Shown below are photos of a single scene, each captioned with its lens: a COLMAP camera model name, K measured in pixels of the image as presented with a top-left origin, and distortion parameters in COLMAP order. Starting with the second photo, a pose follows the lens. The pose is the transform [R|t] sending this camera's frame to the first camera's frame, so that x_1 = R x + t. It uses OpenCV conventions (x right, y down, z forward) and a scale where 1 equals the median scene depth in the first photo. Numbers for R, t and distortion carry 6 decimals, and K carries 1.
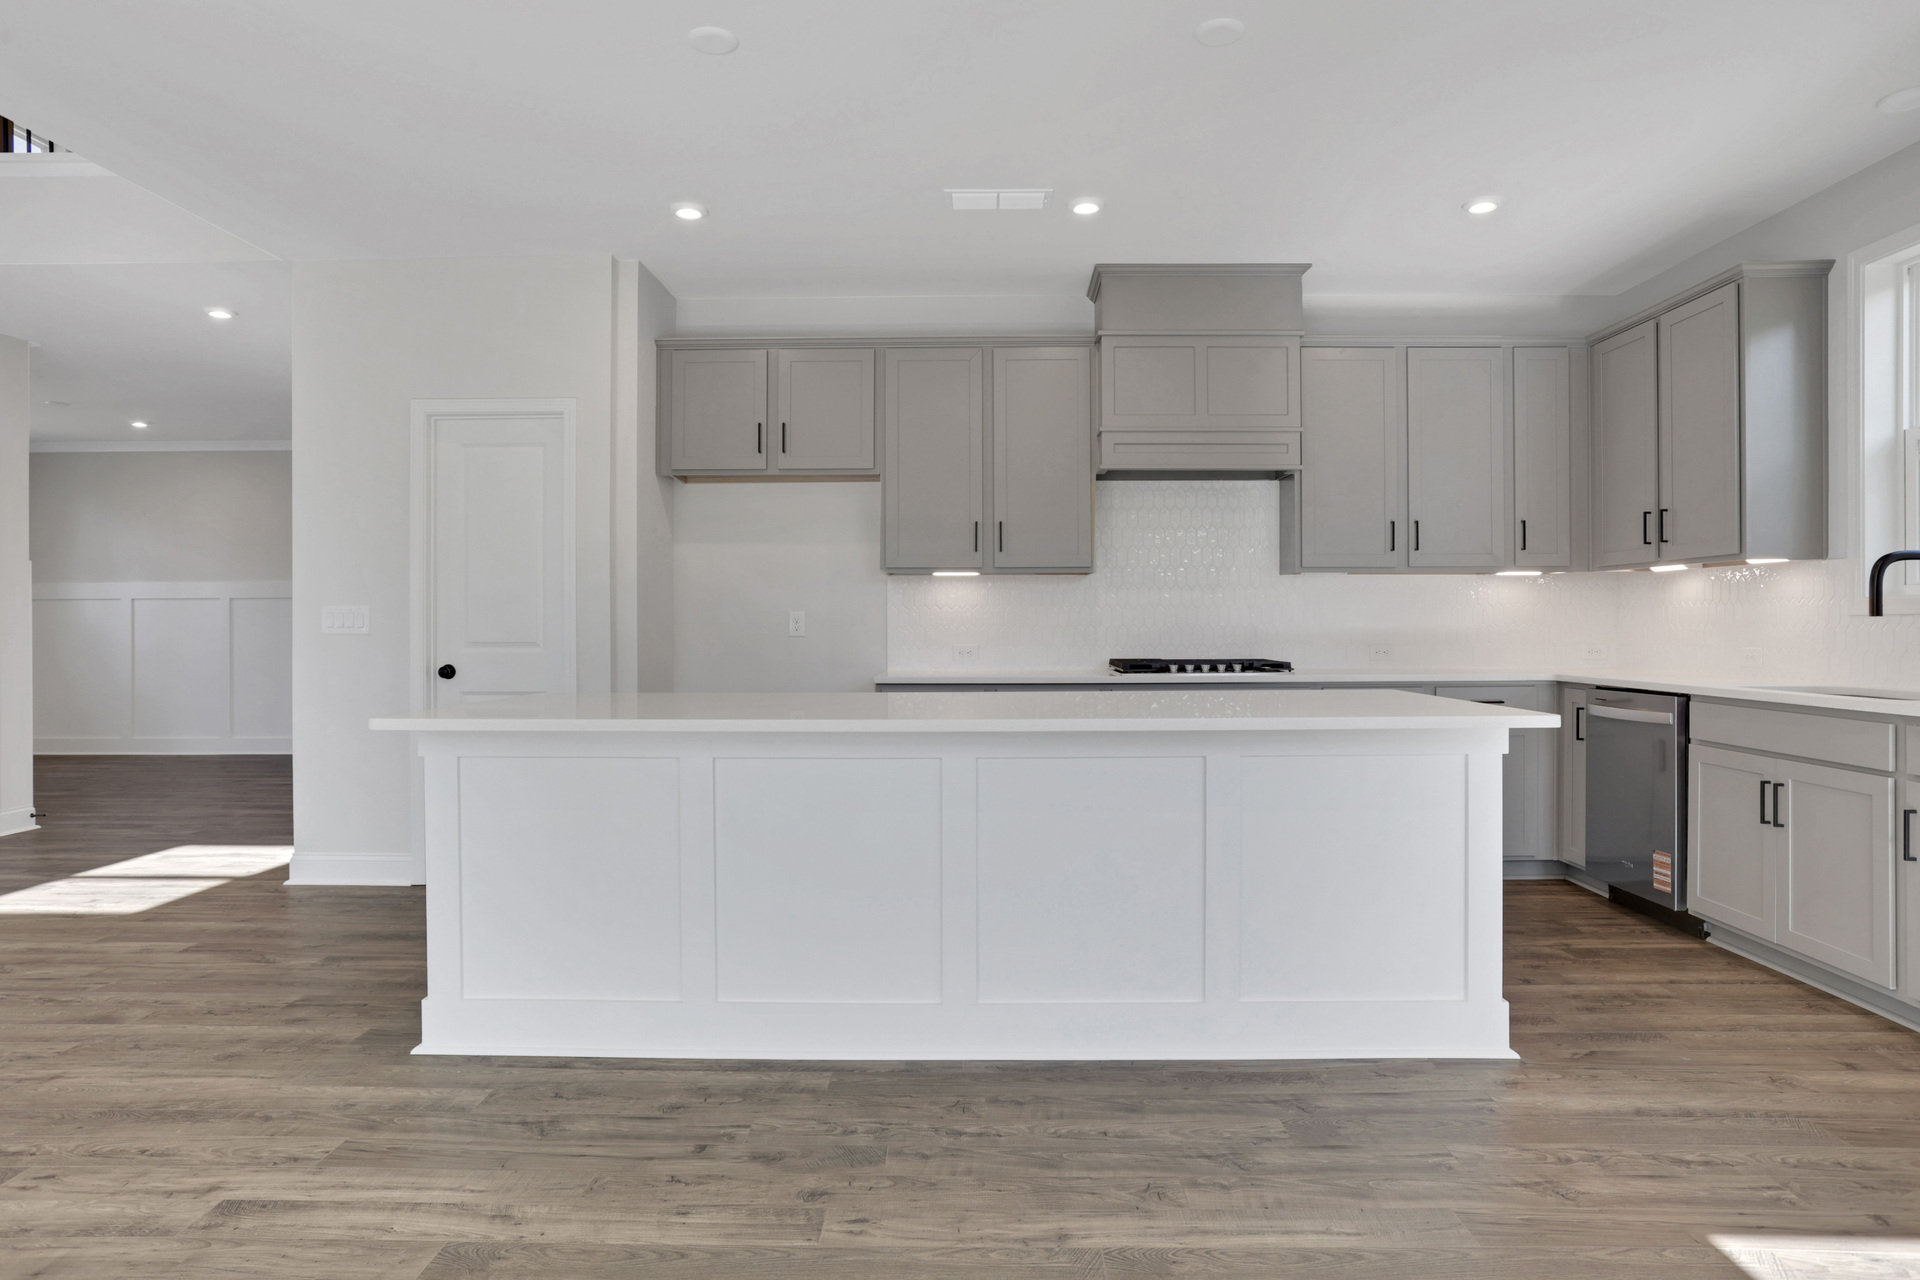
lens RADIAL K [[1122.3, 0, 950.7], [0, 1122.3, 622.1], [0, 0, 1]] dist [-0.021603, 0.015870]
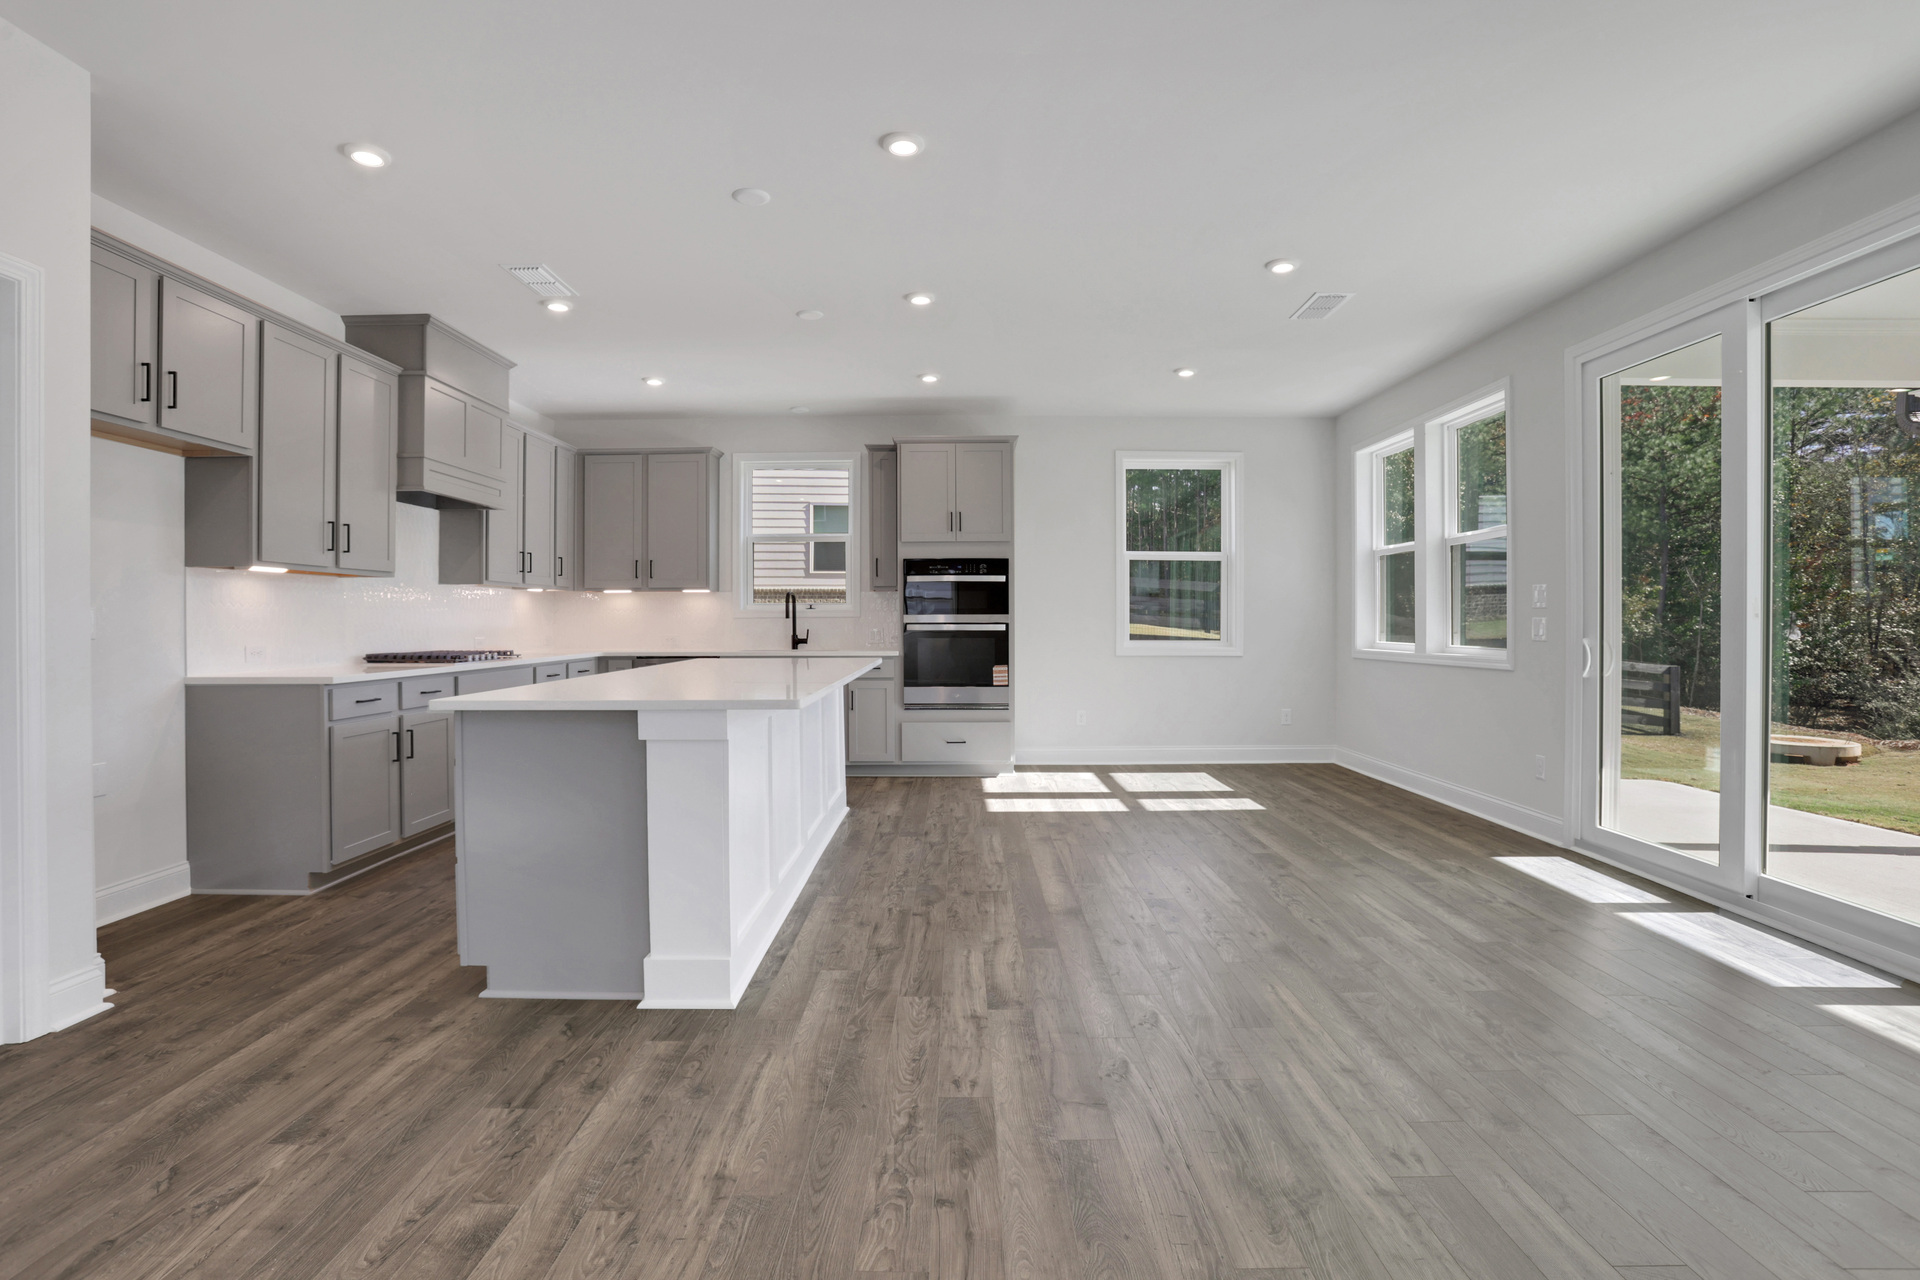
lens RADIAL K [[909.4, 0, 951.5], [0, 909.4, 636.9], [0, 0, 1]] dist [0.002228, 0.000590]
pose [[-0.002162, -0.020113, 0.999795, -1.455976], [-0.001979, 0.999796, 0.020109, -0.006791], [-0.999996, -0.001935, -0.002202, 0.819601]]
